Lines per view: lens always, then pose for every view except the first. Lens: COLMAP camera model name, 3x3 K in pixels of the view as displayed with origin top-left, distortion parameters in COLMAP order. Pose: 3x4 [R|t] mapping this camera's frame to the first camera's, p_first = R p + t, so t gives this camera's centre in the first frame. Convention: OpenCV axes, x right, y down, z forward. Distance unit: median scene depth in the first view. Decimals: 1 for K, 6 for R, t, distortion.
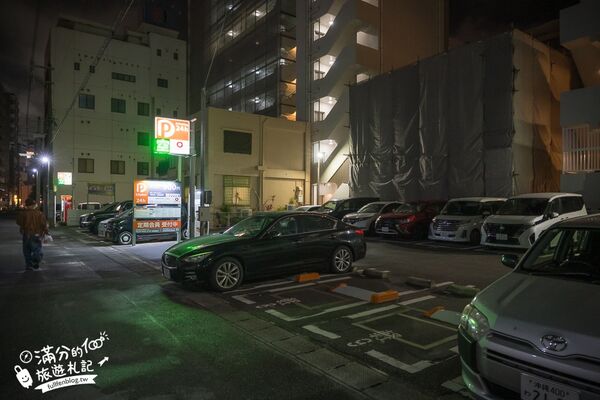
lens RADIAL K [[383.2, 0, 300.1], [0, 383.2, 200.8], [0, 0, 1]] dist [0.006589, -0.000481]
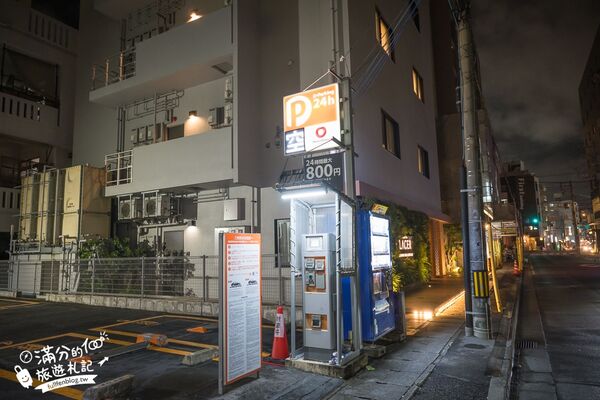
lens RADIAL K [[383.2, 0, 302.3], [0, 383.2, 200.4], [0, 0, 1]] dist [0.006589, -0.000481]
pose [[0.398407, -0.123090, -0.908912, 0.145602], [0.025894, 0.992069, -0.123002, 0.011159], [0.916843, 0.025470, 0.398435, 0.782314]]
